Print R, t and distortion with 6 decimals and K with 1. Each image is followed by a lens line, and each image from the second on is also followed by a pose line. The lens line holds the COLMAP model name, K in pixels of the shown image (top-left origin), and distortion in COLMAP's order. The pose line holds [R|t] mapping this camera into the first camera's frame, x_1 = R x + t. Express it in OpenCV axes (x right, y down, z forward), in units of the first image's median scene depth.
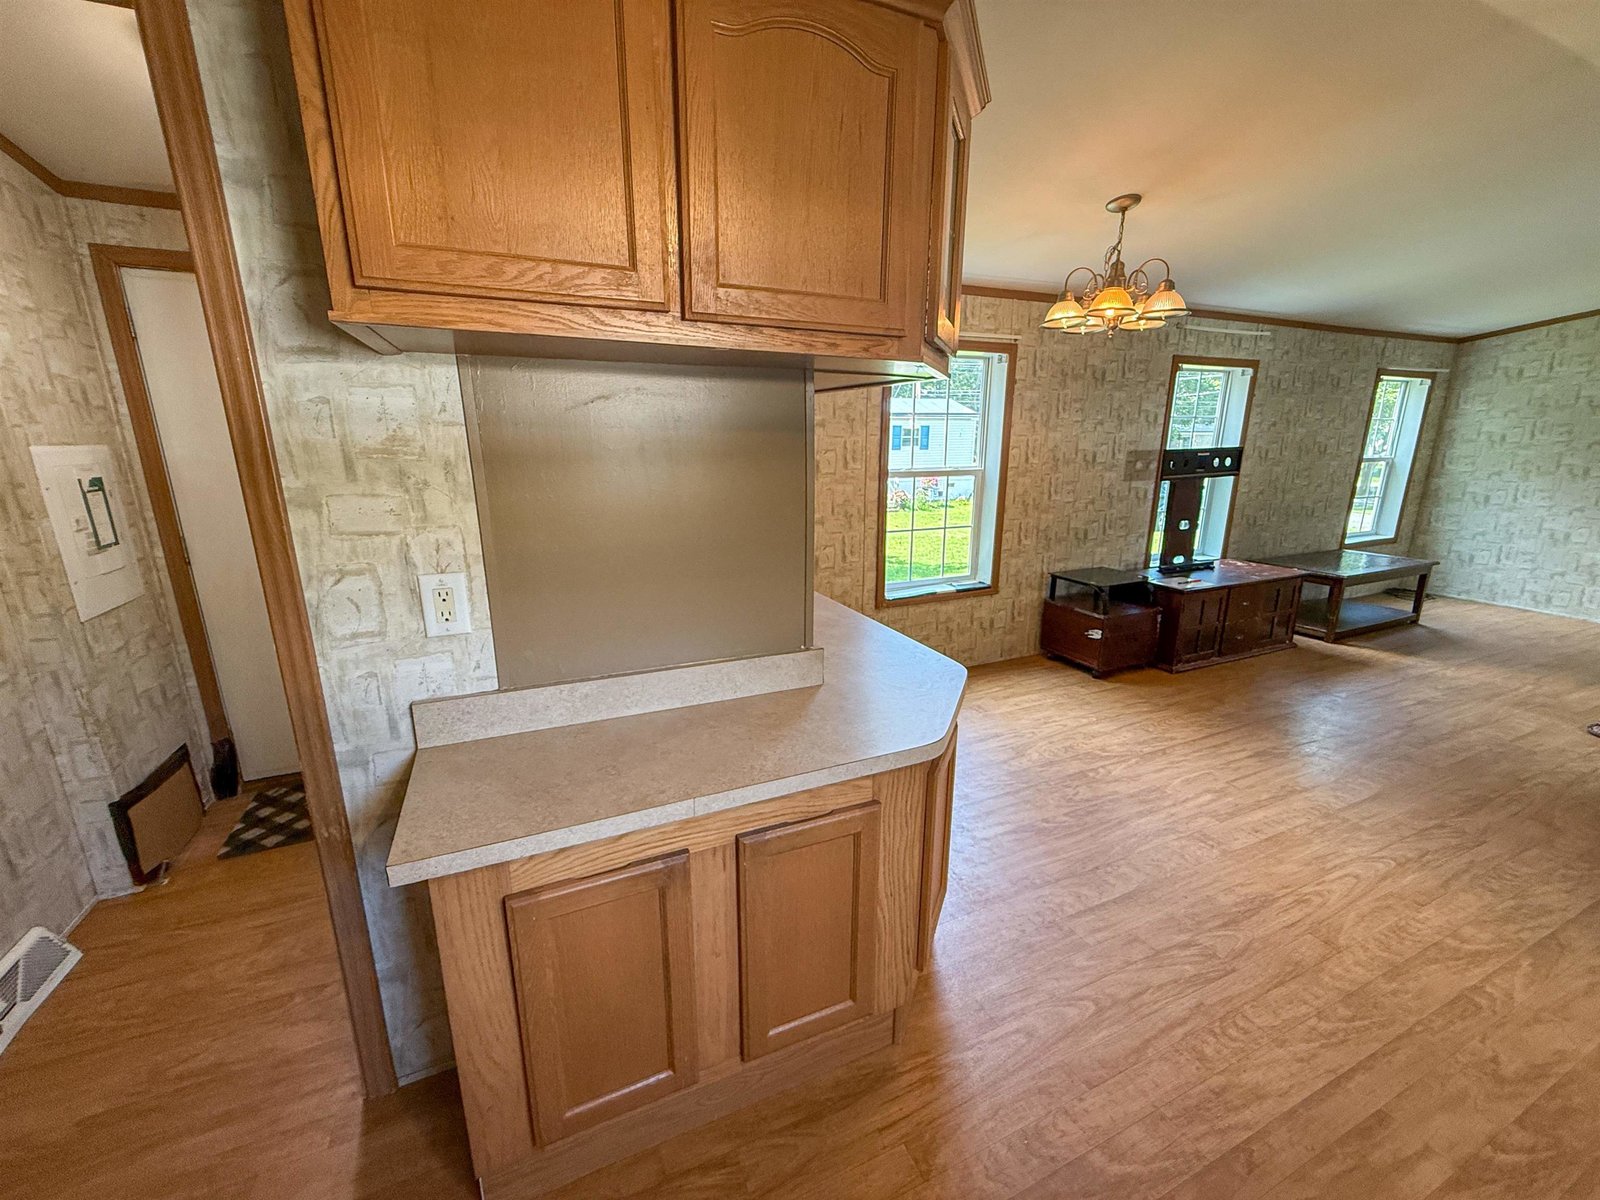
lens RADIAL K [[642.9, 0, 792.3], [0, 642.9, 599.5], [0, 0, 1]] dist [-0.002229, 0.001965]
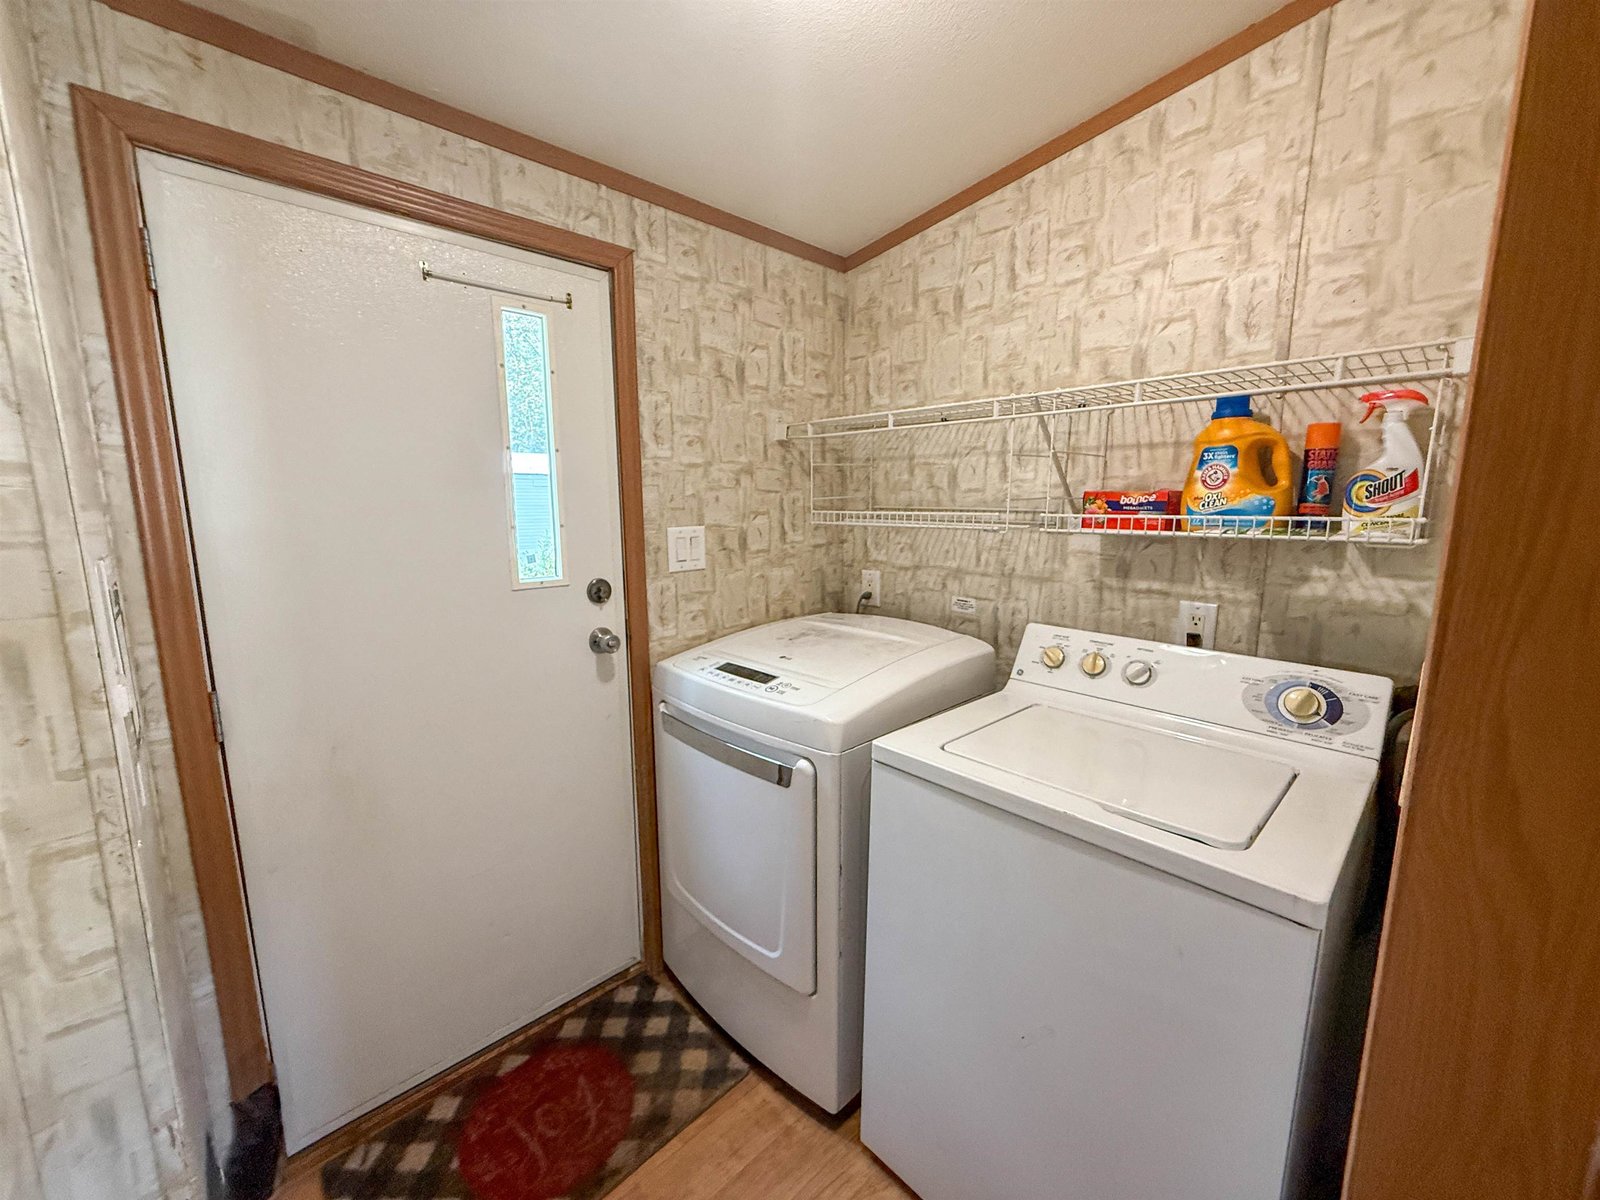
lens RADIAL K [[635.8, 0, 798.5], [0, 635.8, 598.2], [0, 0, 1]] dist [0.003158, -0.000132]
pose [[0.937585, -0.056793, 0.343087, -0.863263], [0.088497, 0.993060, -0.077459, -0.113600], [-0.336307, 0.102986, 0.936104, 0.474888]]
